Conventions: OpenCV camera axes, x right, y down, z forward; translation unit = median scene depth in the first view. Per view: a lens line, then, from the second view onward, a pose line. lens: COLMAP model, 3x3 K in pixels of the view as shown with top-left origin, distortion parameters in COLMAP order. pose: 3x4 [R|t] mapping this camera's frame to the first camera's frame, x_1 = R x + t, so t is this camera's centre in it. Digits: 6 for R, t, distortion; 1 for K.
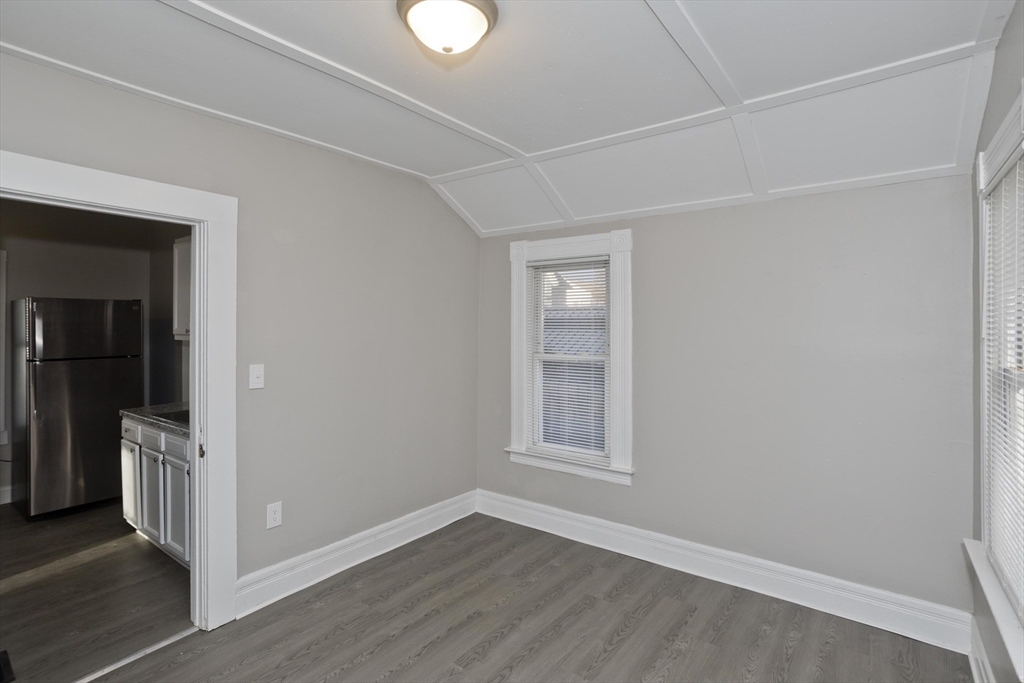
lens RADIAL K [[505.1, 0, 508.4], [0, 505.1, 328.9], [0, 0, 1]] dist [-0.056630, 0.033048]
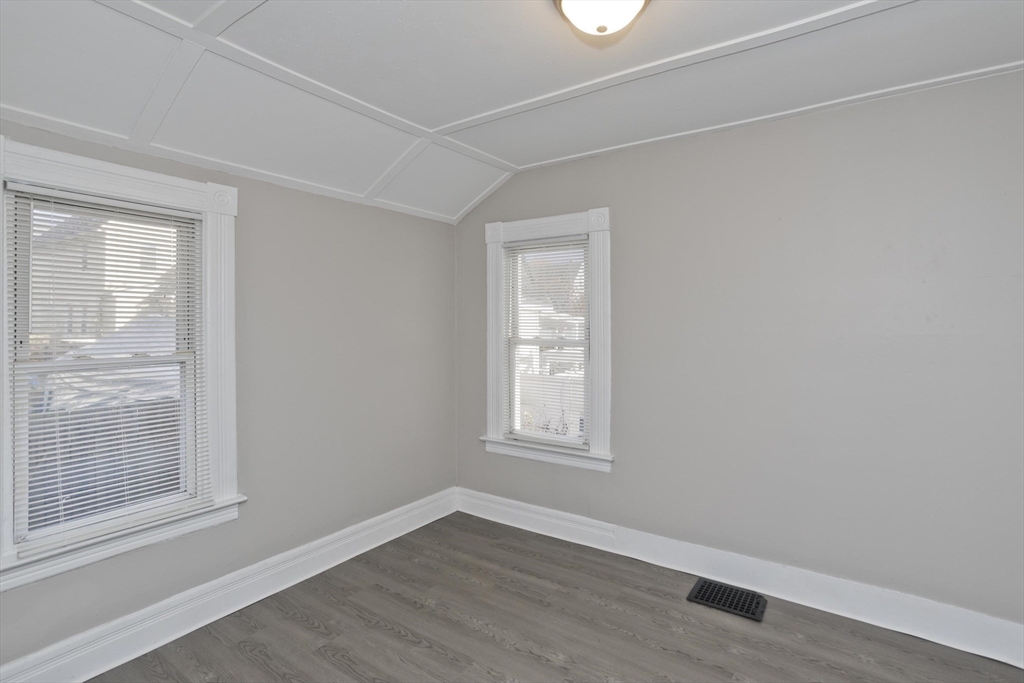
lens RADIAL K [[492.3, 0, 510.7], [0, 492.3, 312.5], [0, 0, 1]] dist [-0.000192, 0.000631]
pose [[-0.024560, 0.019685, 0.999505, -0.673151], [0.004041, 0.999800, -0.019591, 0.015099], [-0.999690, 0.003558, -0.024634, 0.746662]]
